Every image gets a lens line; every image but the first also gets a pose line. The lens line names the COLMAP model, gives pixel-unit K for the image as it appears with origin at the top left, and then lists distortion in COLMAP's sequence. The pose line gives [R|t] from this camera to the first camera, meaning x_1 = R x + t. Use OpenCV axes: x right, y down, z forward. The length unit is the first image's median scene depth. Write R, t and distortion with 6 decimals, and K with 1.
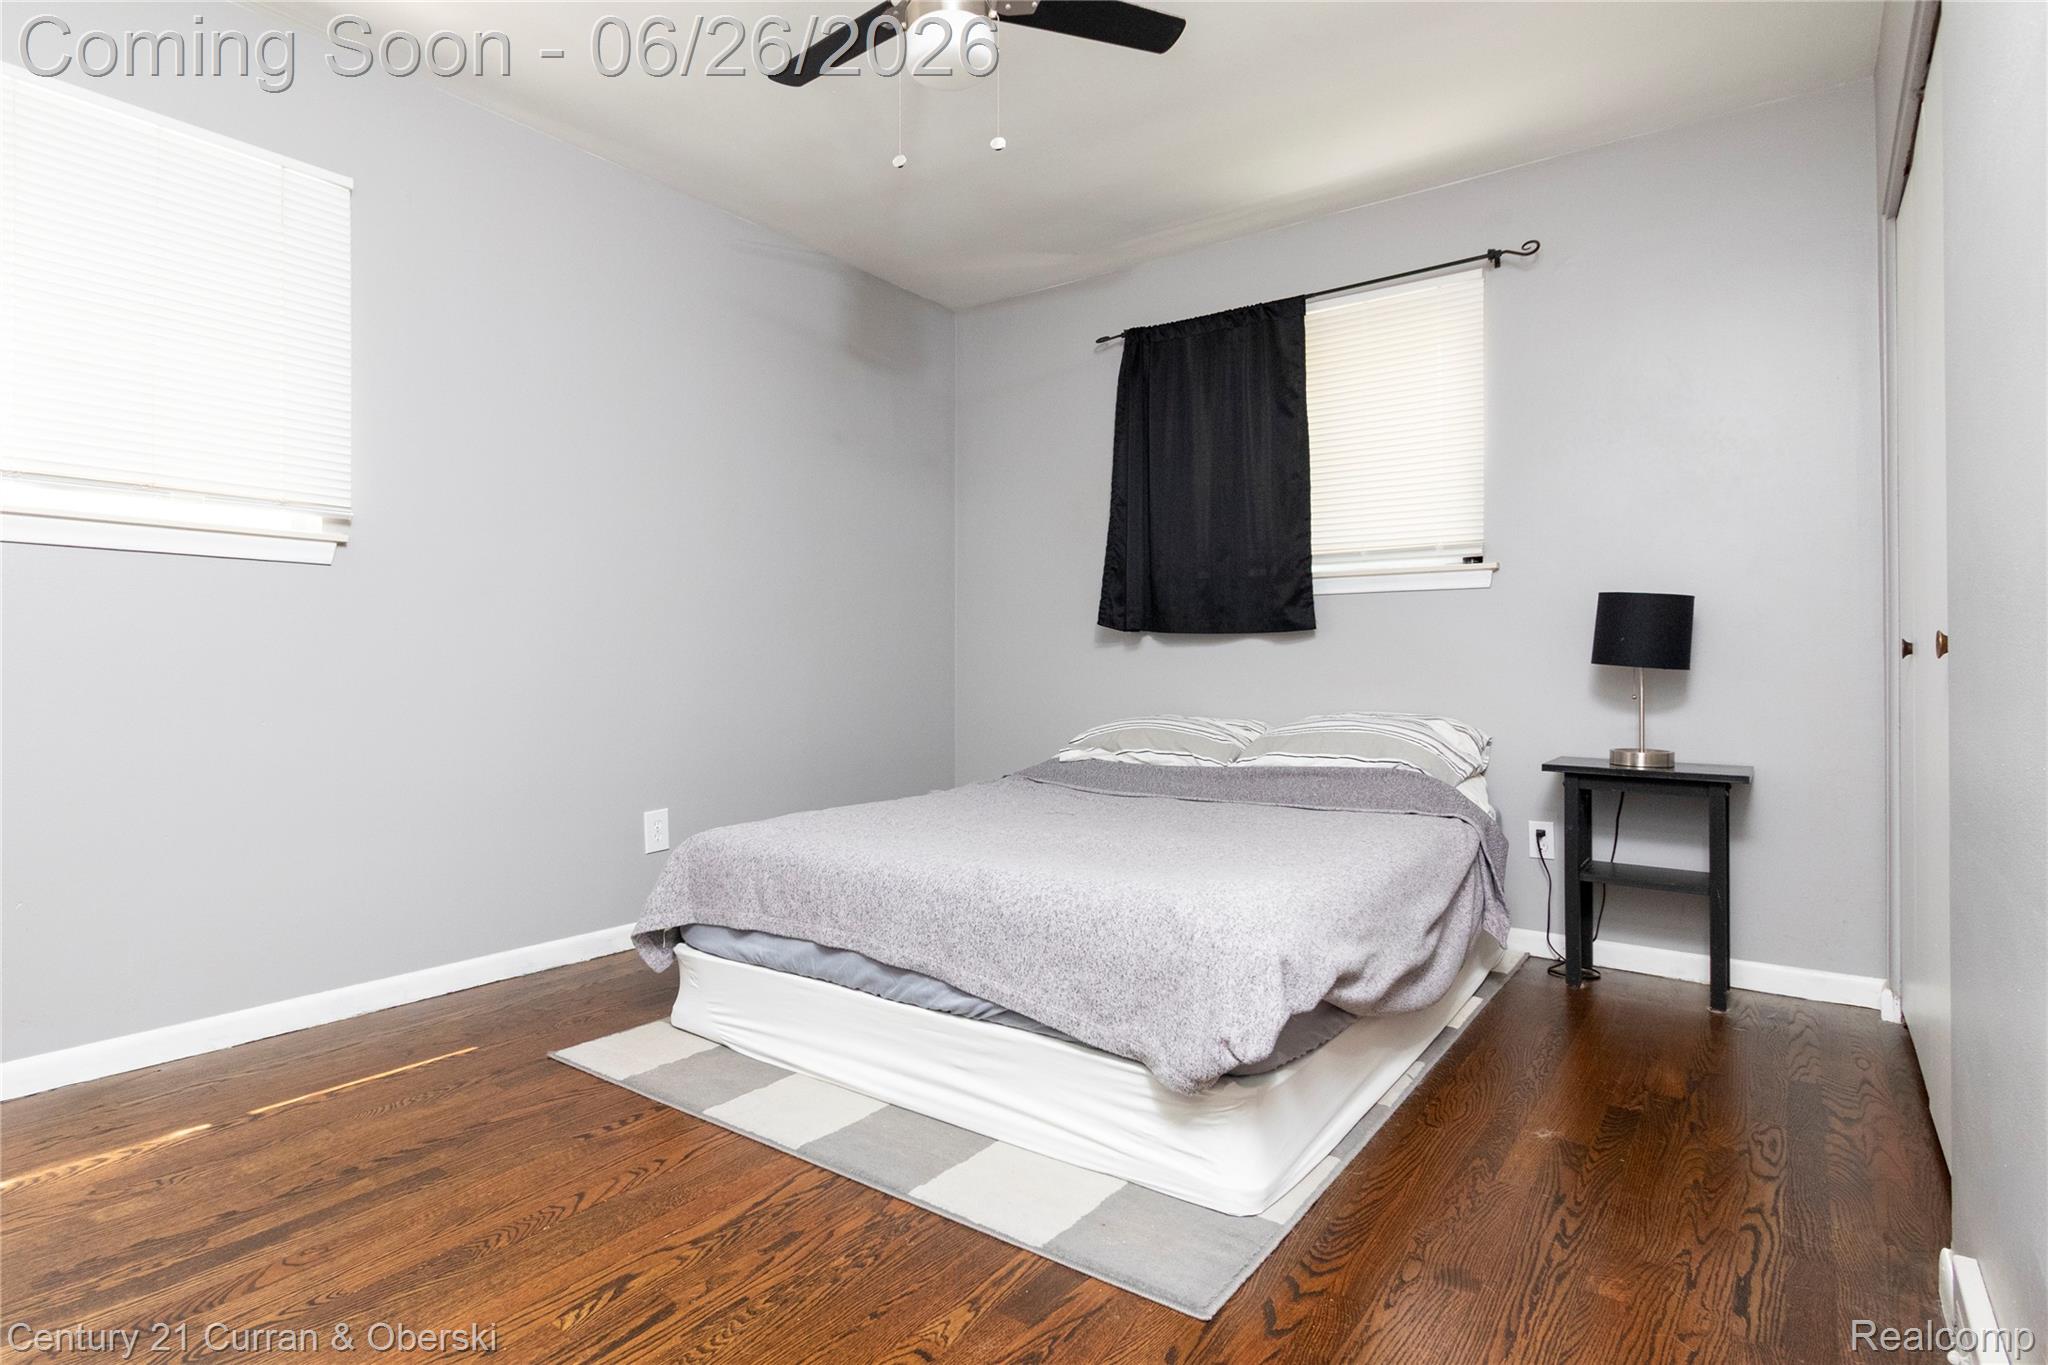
lens RADIAL K [[1079.3, 0, 1021.0], [0, 1079.3, 669.6], [0, 0, 1]] dist [-0.003049, 0.001326]
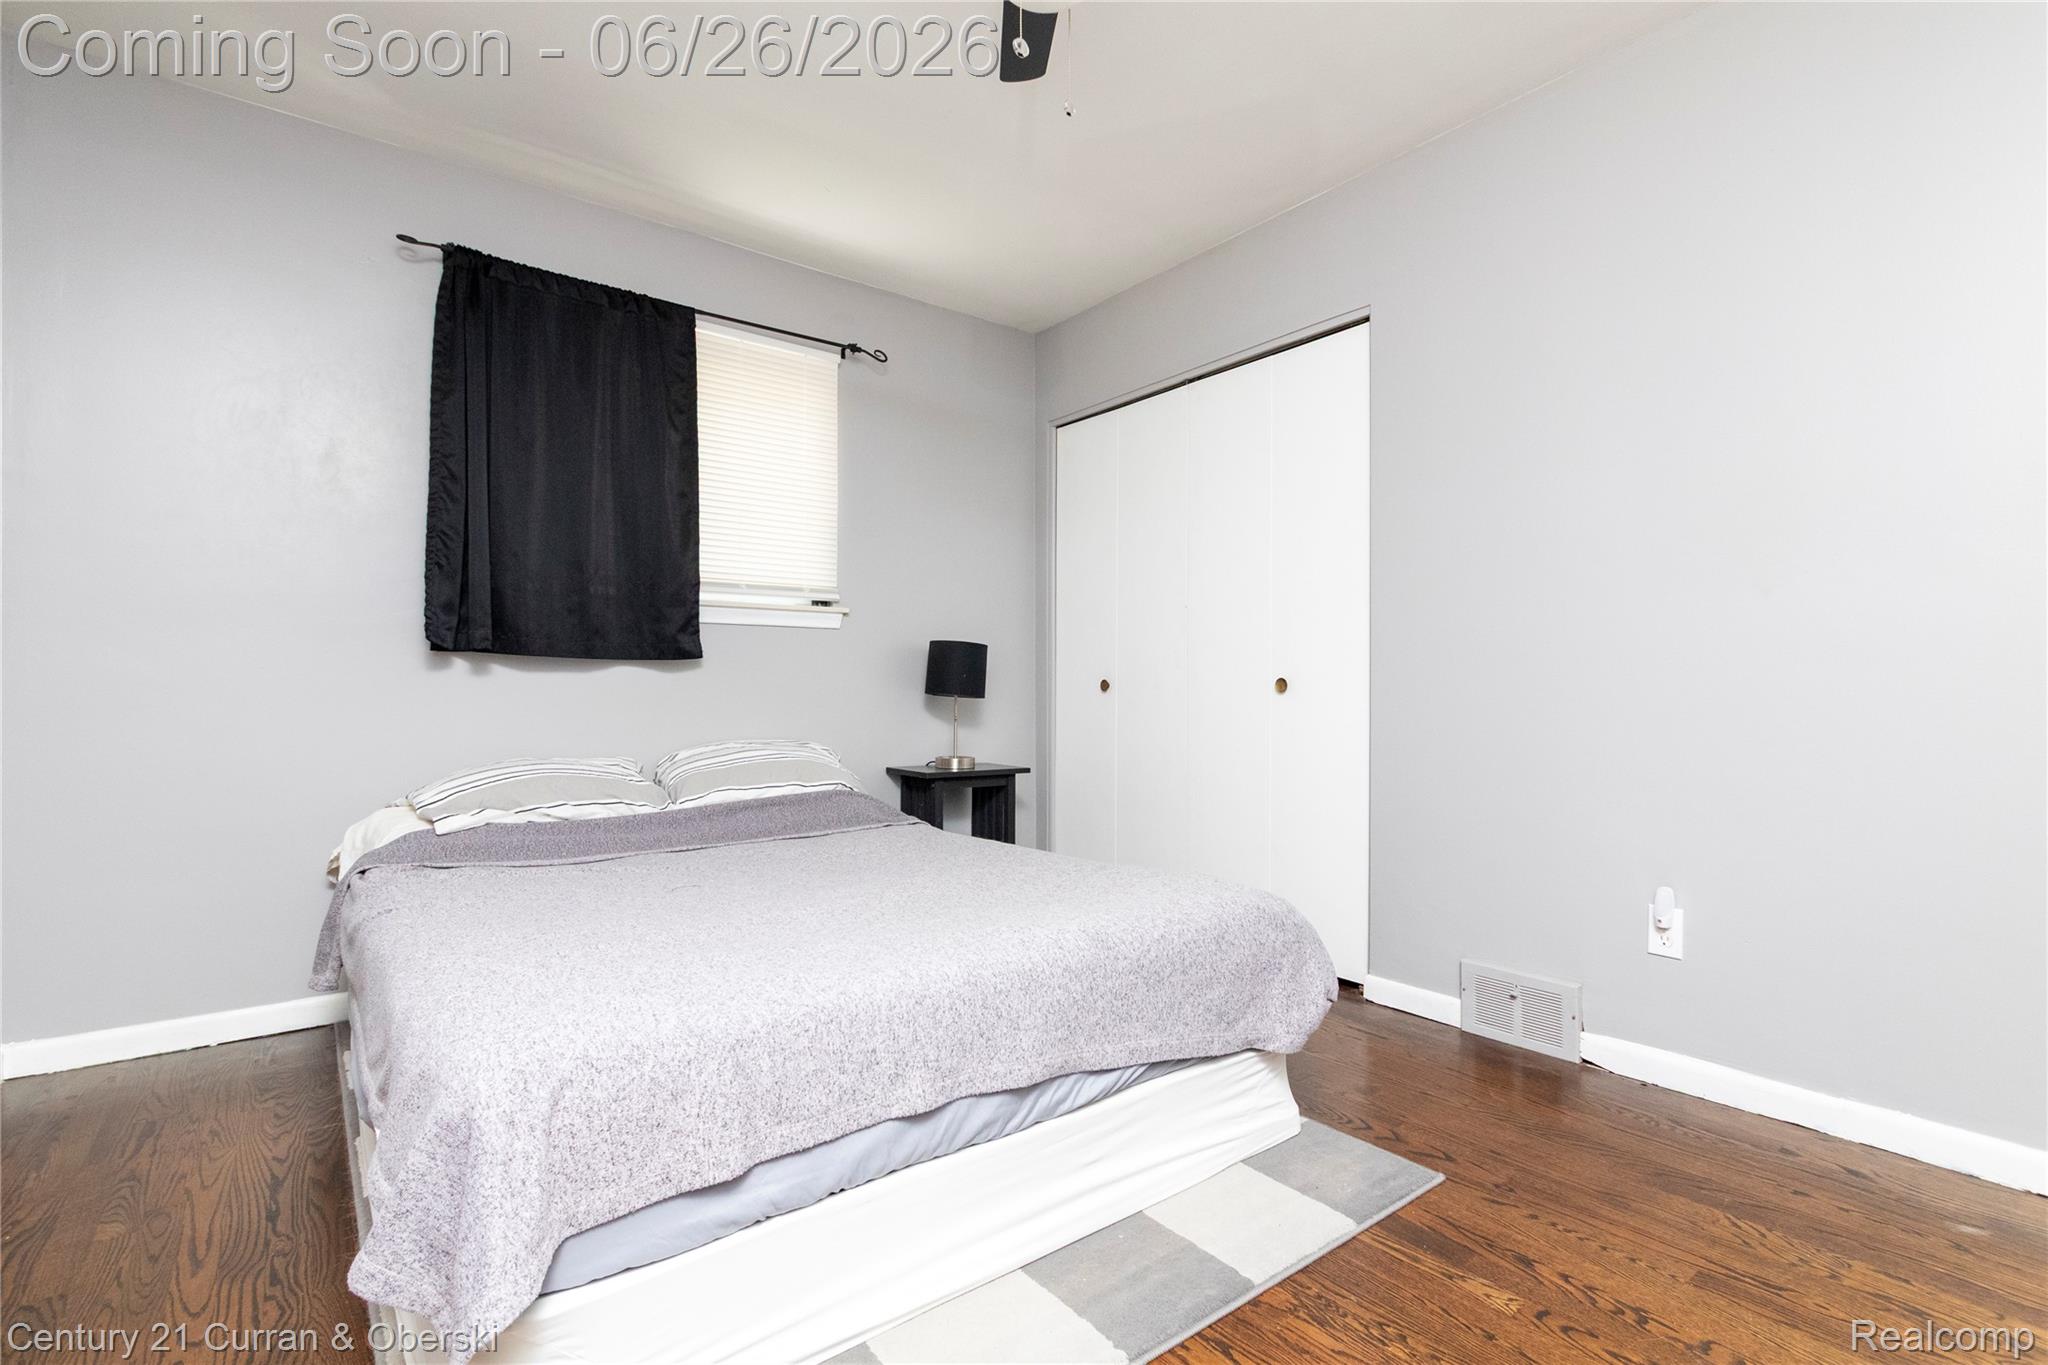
lens RADIAL K [[943.4, 0, 1022.3], [0, 943.4, 697.0], [0, 0, 1]] dist [0.018184, -0.013149]
pose [[0.278186, -0.006456, 0.960506, -0.521182], [0.003708, 0.999977, 0.005647, -0.007215], [-0.960520, 0.001991, 0.278203, 0.545789]]
